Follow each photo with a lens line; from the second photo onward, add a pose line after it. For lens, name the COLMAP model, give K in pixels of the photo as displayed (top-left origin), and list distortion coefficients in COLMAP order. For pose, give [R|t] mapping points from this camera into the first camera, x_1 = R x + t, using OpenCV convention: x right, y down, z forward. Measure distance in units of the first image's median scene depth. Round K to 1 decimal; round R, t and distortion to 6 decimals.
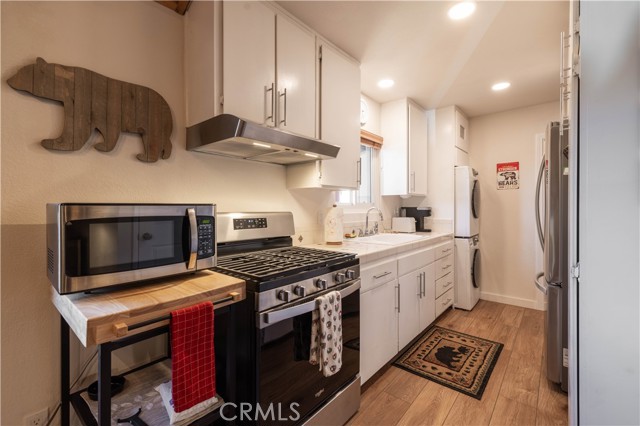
lens RADIAL K [[292.9, 0, 320.6], [0, 292.9, 206.2], [0, 0, 1]] dist [-0.001736, -0.000041]
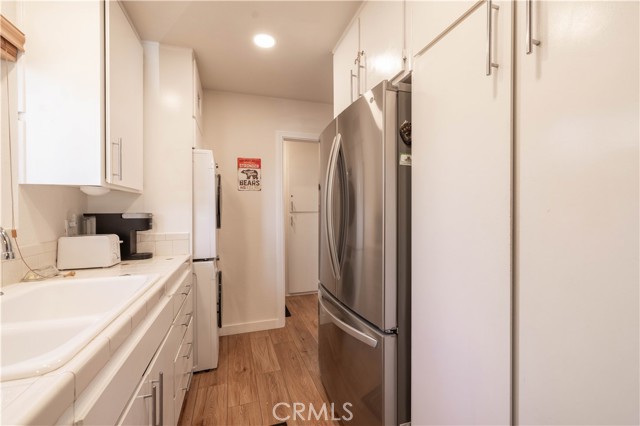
lens RADIAL K [[273.0, 0, 320.0], [0, 273.0, 213.0], [0, 0, 1]] dist [-0.000549, 0.000054]
pose [[0.545562, -0.004761, 0.838057, 0.115360], [0.000742, 0.999986, 0.005197, 0.000522], [-0.838070, -0.002213, 0.545558, 0.445272]]
